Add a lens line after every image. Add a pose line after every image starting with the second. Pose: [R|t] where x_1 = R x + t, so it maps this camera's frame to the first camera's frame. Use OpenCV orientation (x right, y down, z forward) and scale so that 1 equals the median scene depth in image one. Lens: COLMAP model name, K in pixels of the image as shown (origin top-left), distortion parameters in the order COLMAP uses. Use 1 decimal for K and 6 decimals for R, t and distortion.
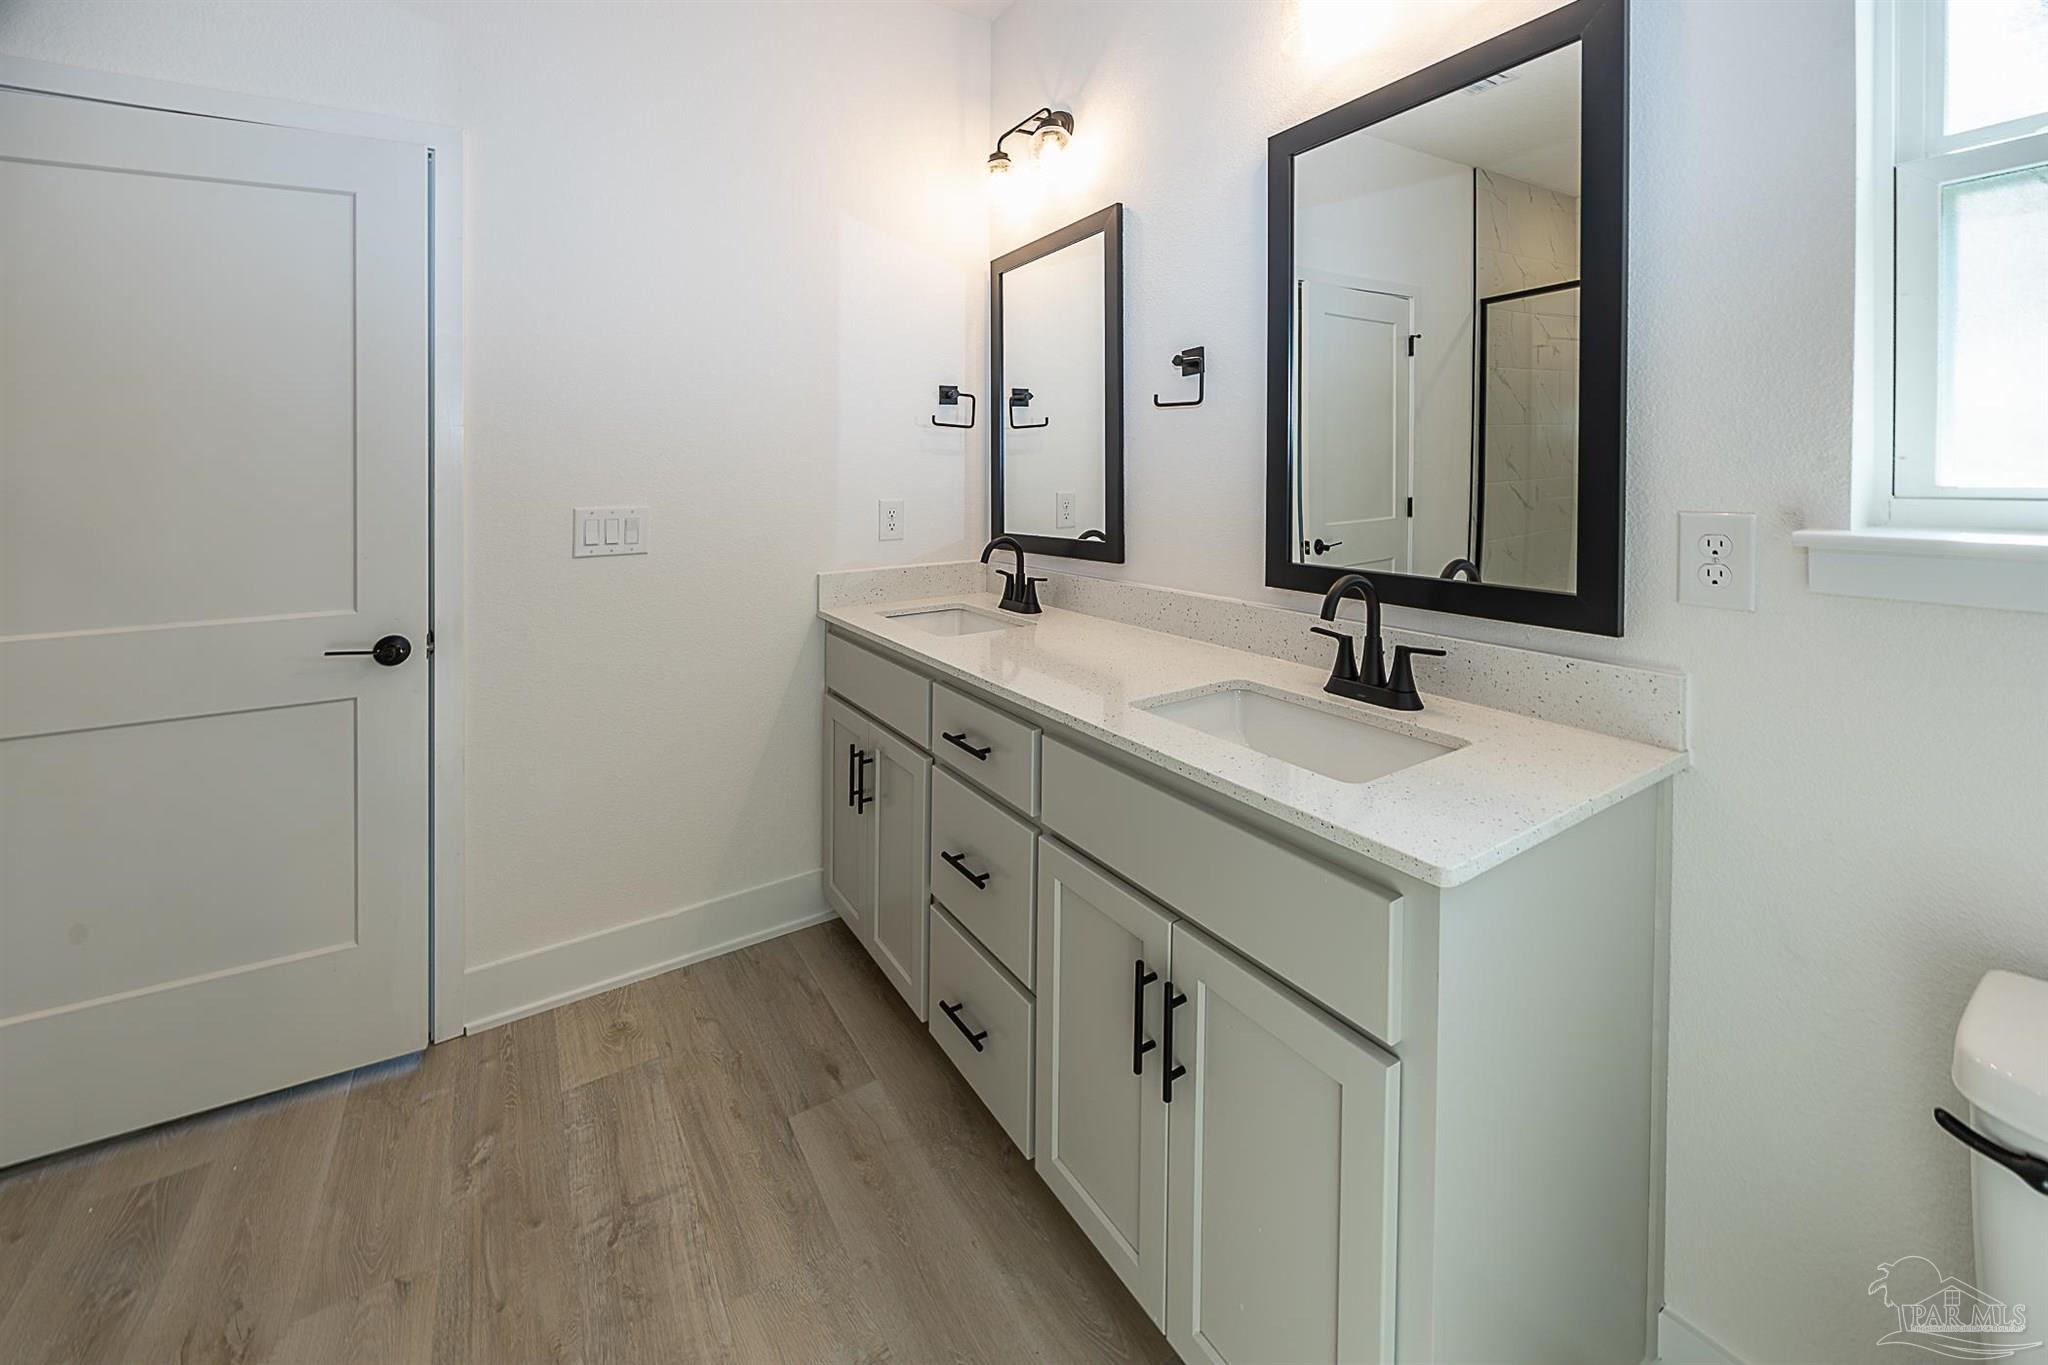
lens RADIAL K [[823.9, 0, 992.7], [0, 823.9, 680.6], [0, 0, 1]] dist [-0.000899, -0.000297]
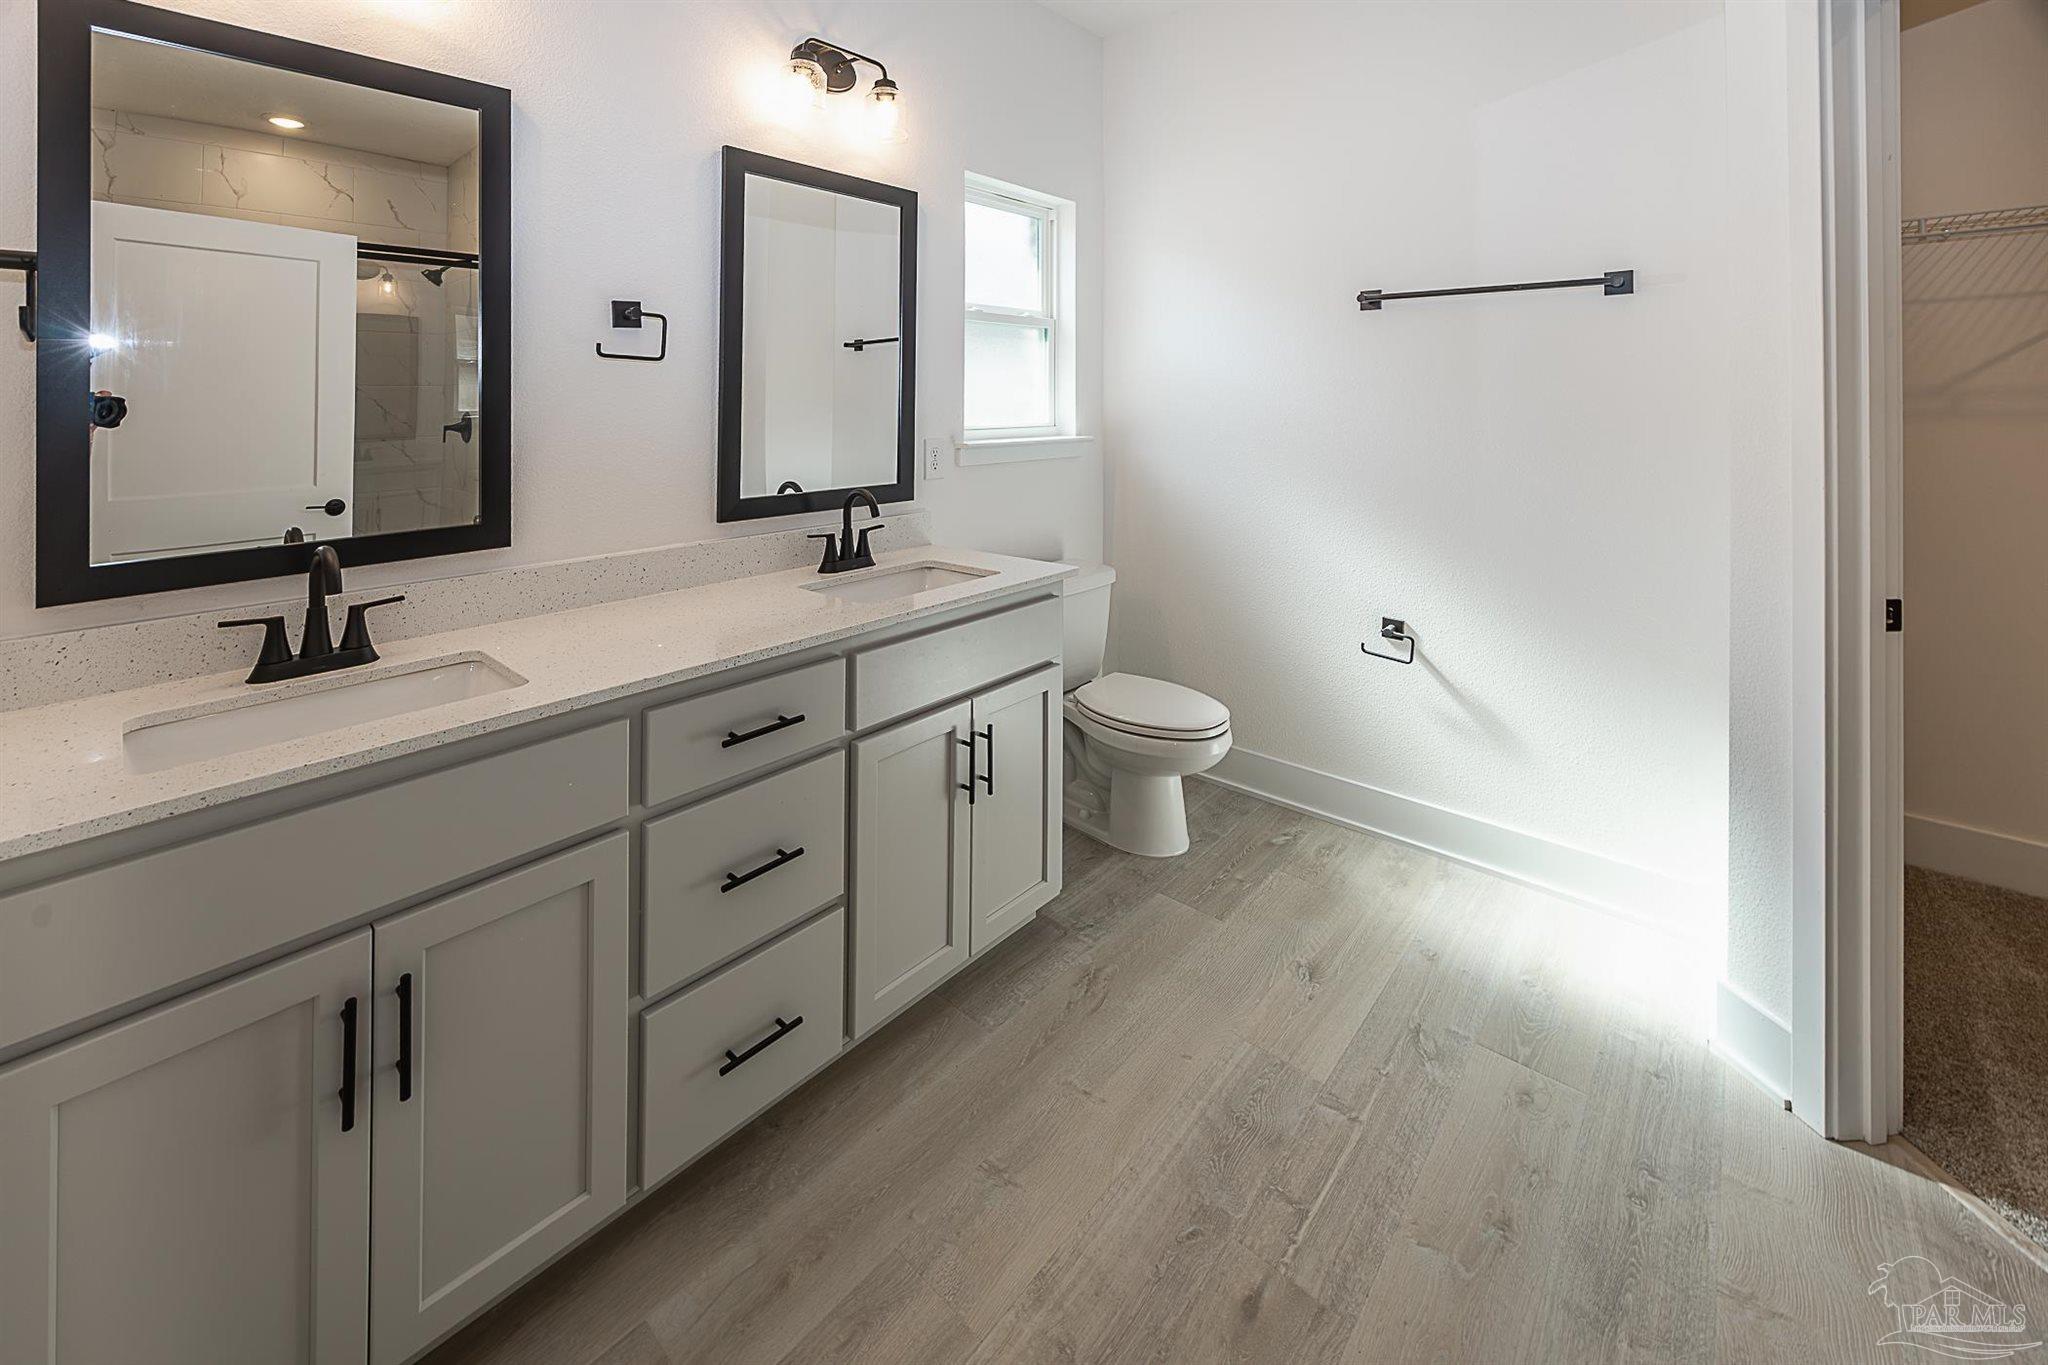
lens RADIAL K [[811.0, 0, 1024.0], [0, 811.0, 682.5], [0, 0, 1]] dist [0.025886, -0.000052]
pose [[-0.328548, -0.324102, 0.887138, -0.915915], [0.214467, 0.889144, 0.404261, -0.281019], [-0.919815, 0.323081, -0.222617, 0.900393]]
